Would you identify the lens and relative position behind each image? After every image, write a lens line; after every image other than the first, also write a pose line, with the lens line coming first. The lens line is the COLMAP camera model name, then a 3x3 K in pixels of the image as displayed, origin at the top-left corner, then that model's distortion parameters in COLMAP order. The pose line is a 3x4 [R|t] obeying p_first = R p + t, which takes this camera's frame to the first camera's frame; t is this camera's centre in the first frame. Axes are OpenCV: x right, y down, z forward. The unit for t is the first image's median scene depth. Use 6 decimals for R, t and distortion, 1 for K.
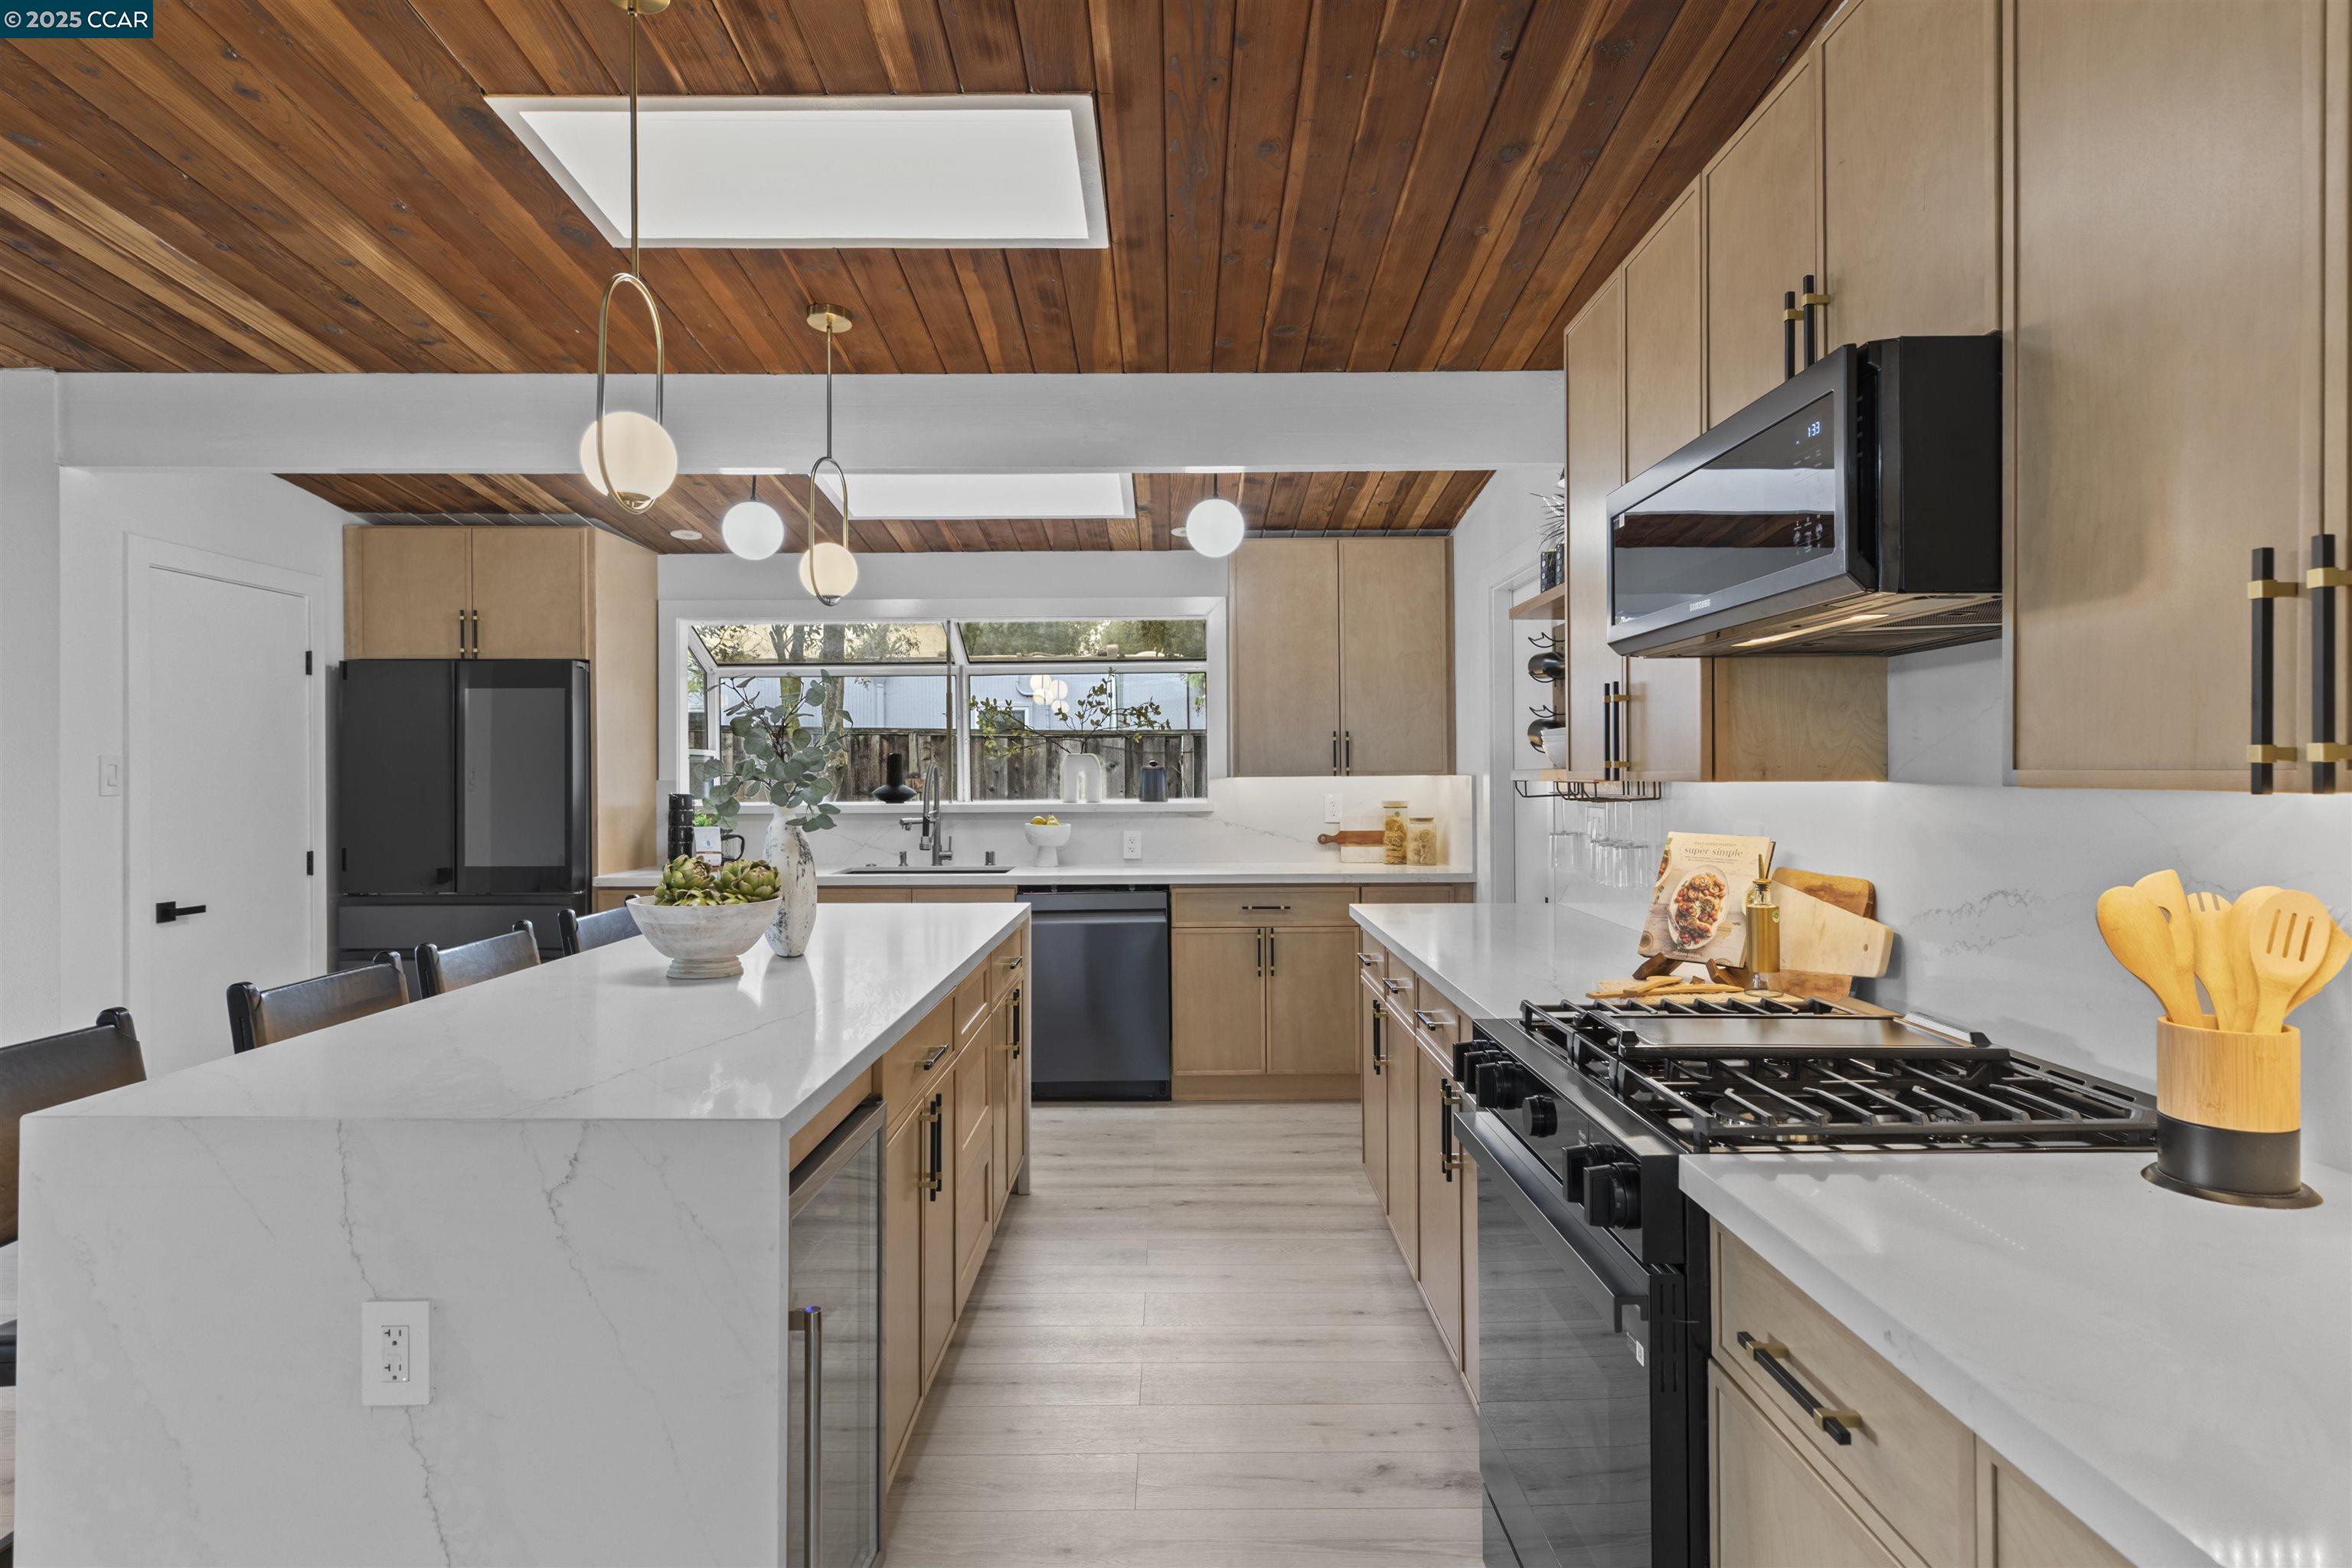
lens RADIAL K [[1292.0, 0, 1180.5], [0, 1292.0, 773.9], [0, 0, 1]] dist [0.005346, -0.000140]
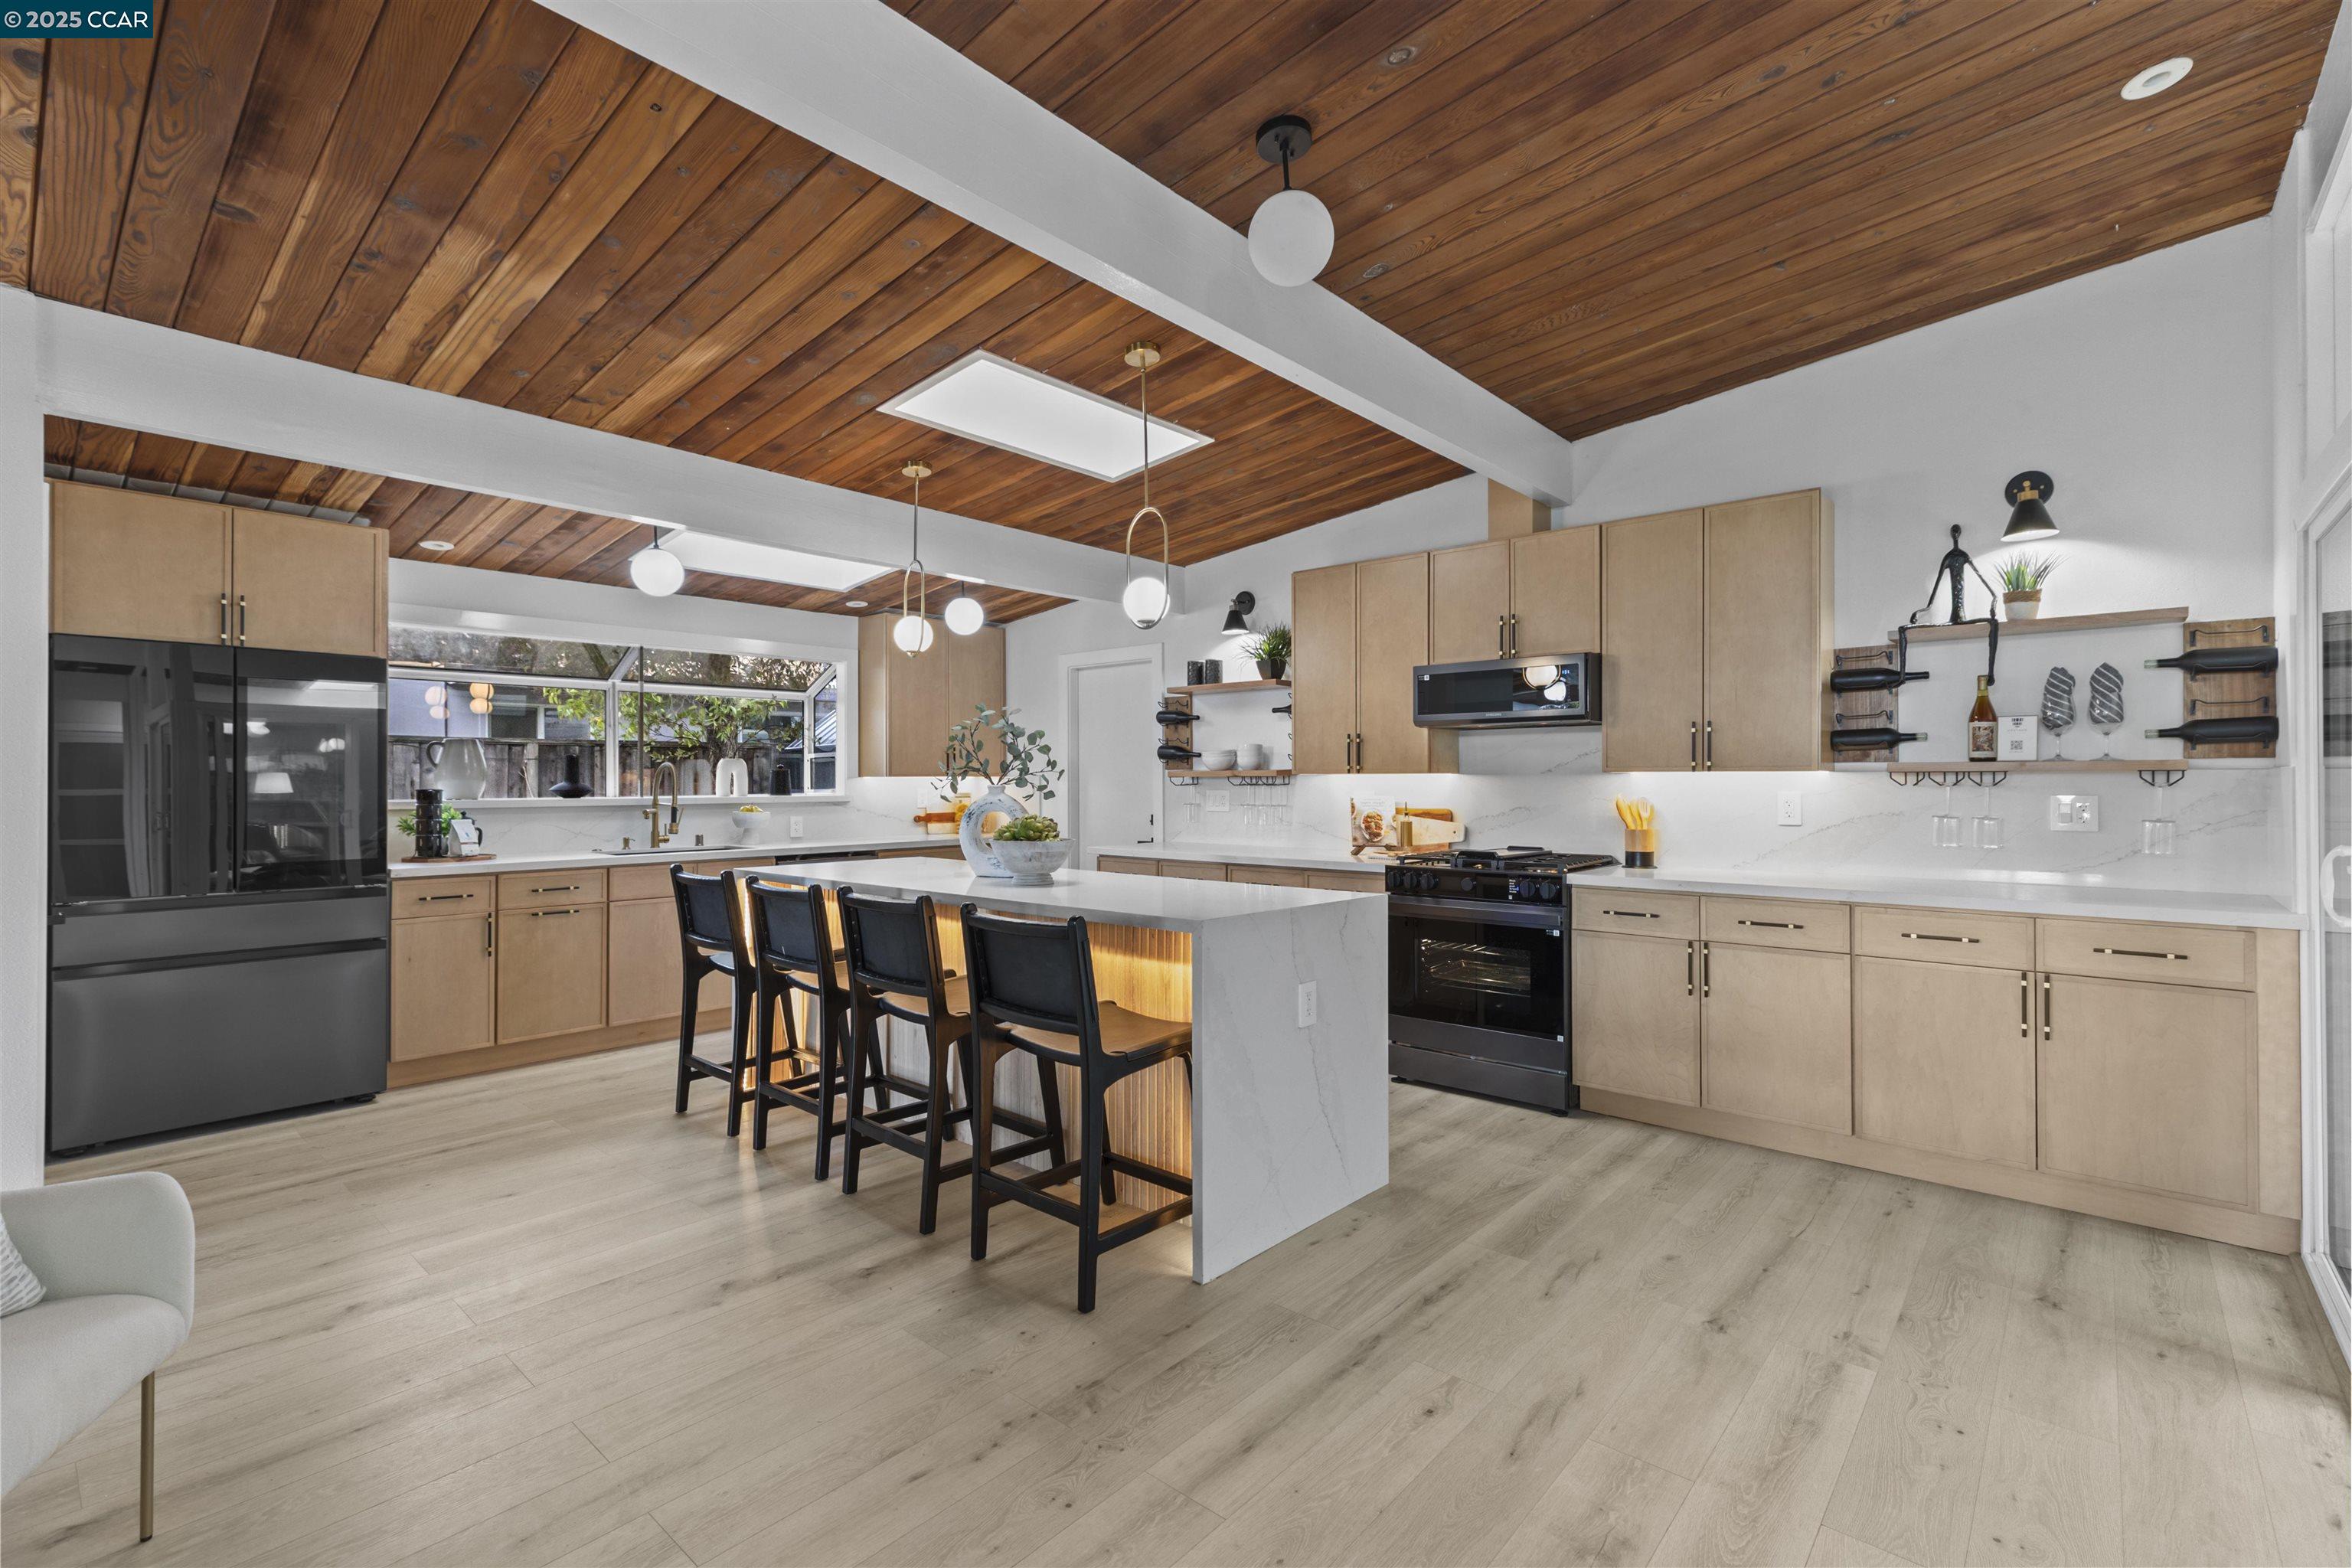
lens RADIAL K [[1049.2, 0, 1190.9], [0, 1049.2, 777.4], [0, 0, 1]] dist [0.002900, 0.000163]
pose [[0.655193, 0.006447, 0.755434, -0.934312], [-0.000443, 0.999967, -0.008150, 0.019003], [-0.755462, 0.005005, 0.655174, -0.045205]]
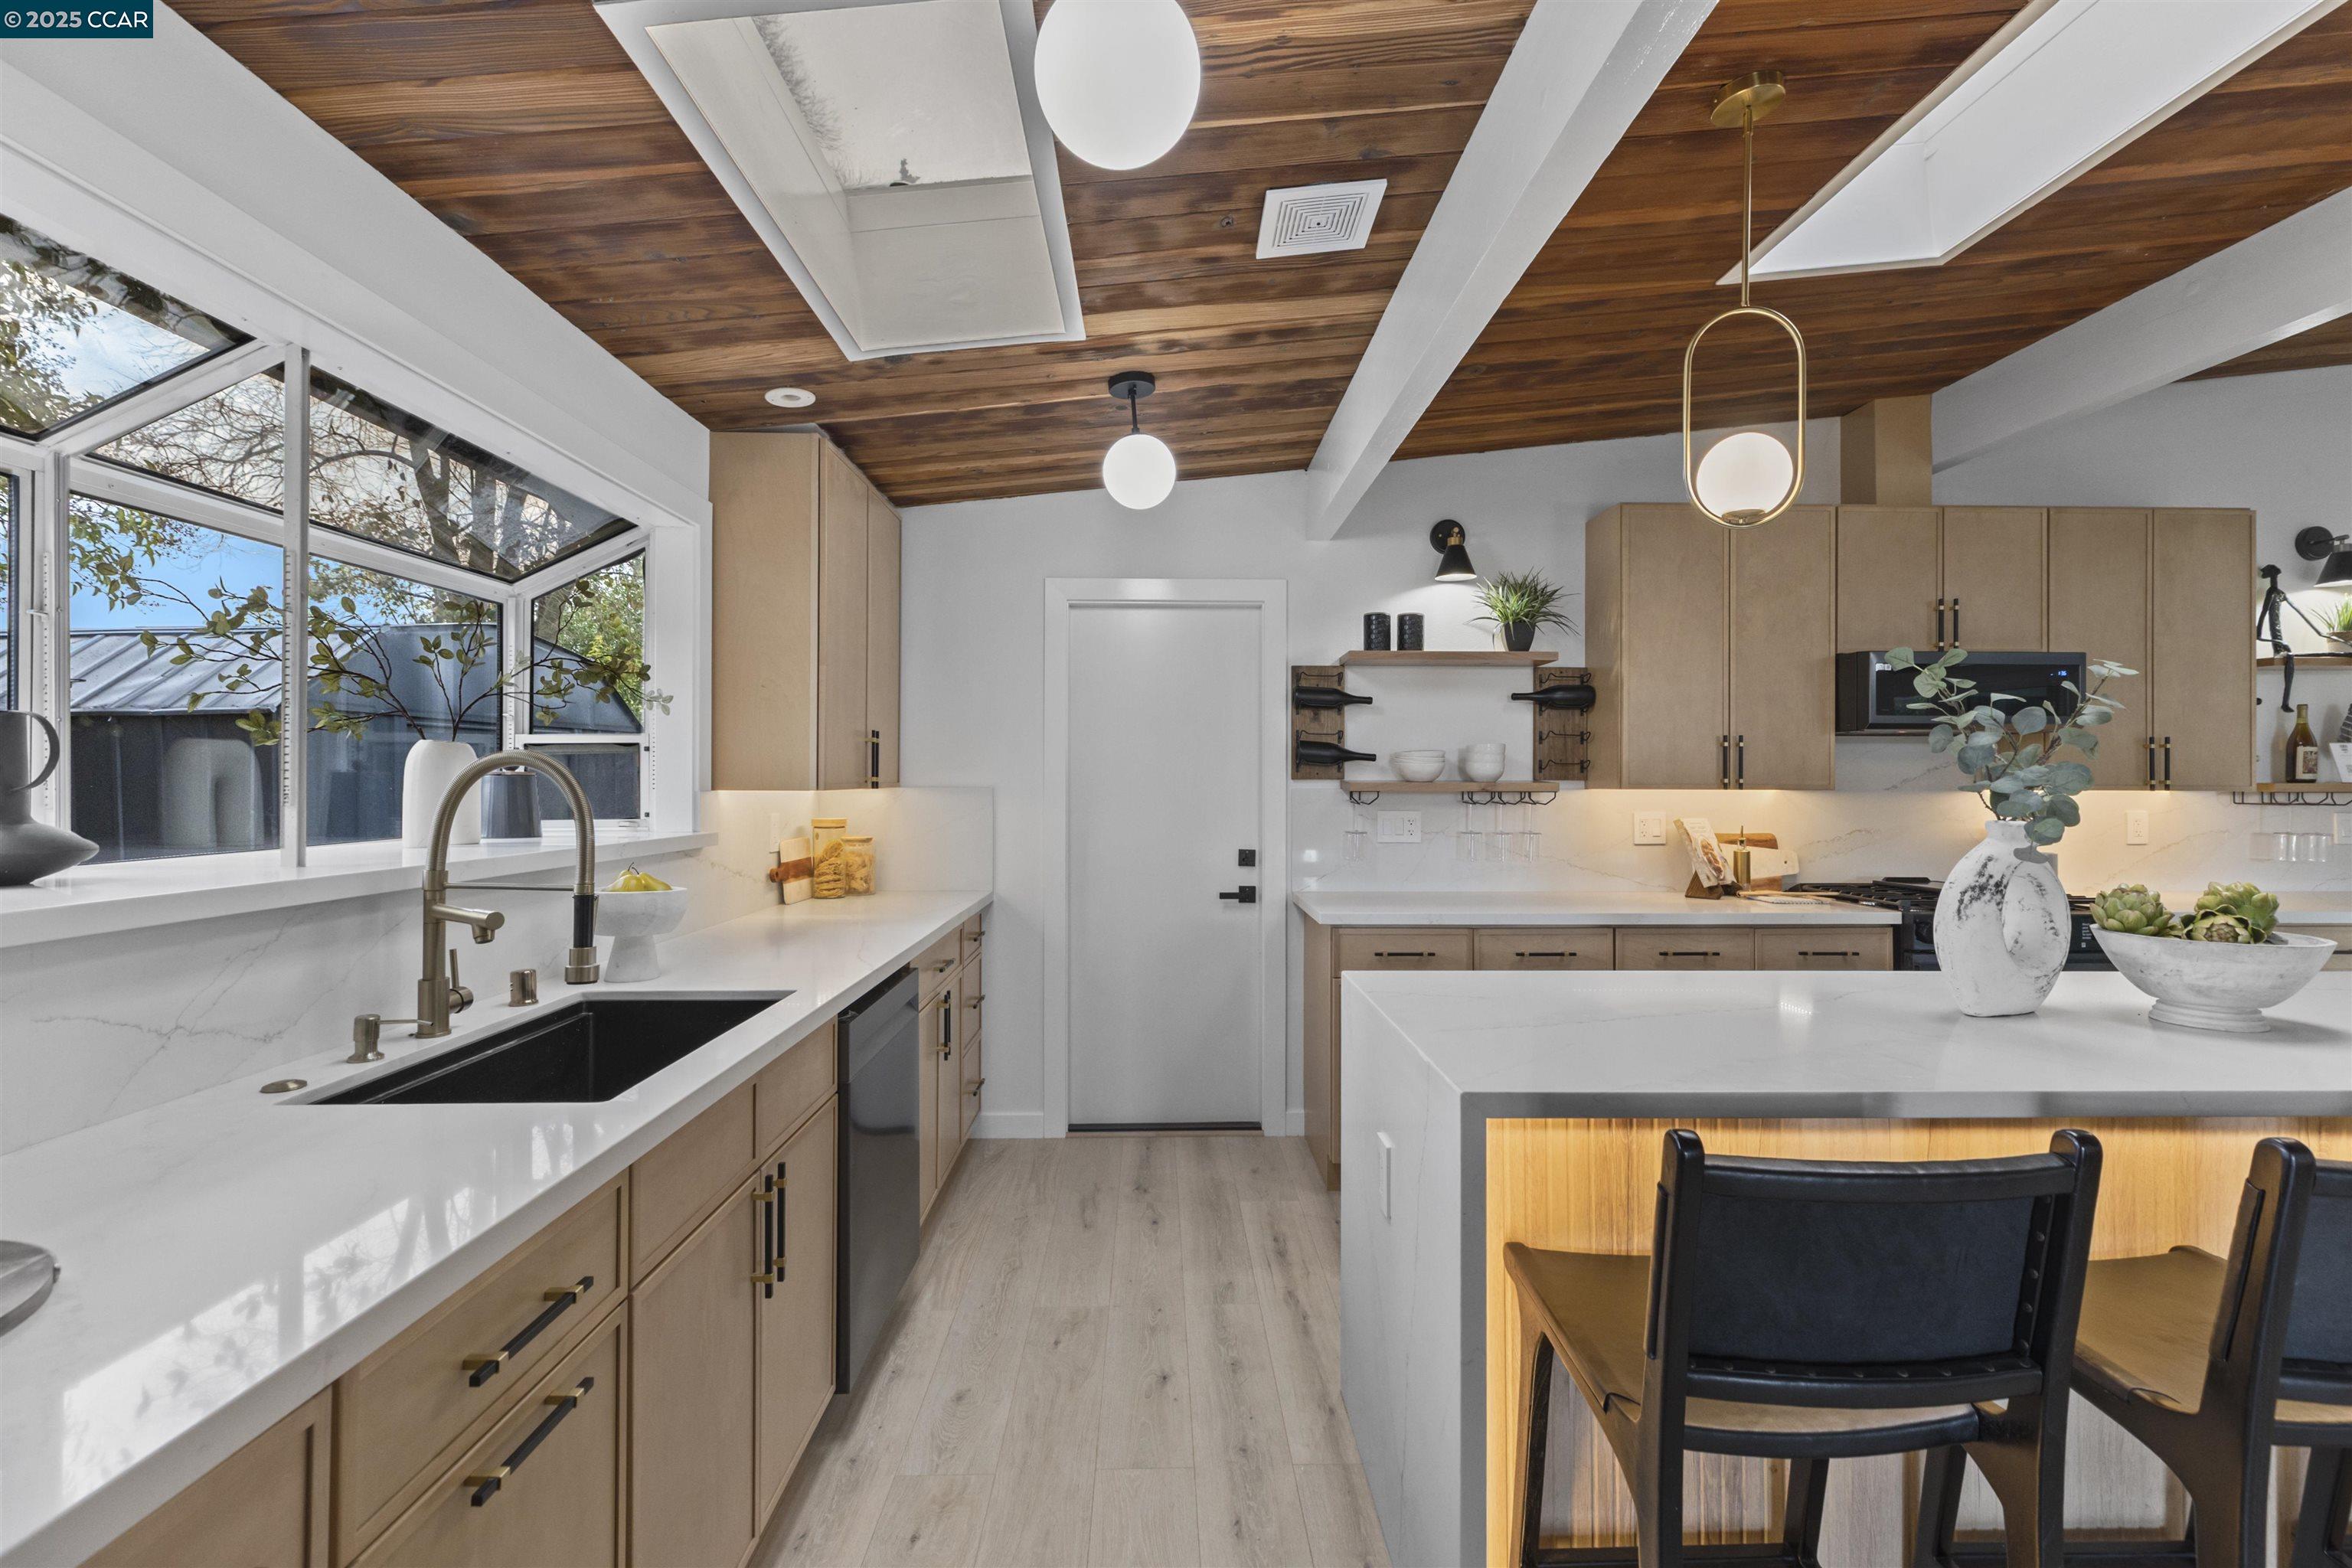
lens RADIAL K [[1044.9, 0, 1180.5], [0, 1044.9, 780.6], [0, 0, 1]] dist [0.003144, 0.000045]
pose [[-0.024076, 0.007816, 0.999680, -0.756133], [-0.001676, 0.999968, -0.007859, 0.003197], [-0.999709, -0.001864, -0.024063, 1.237256]]
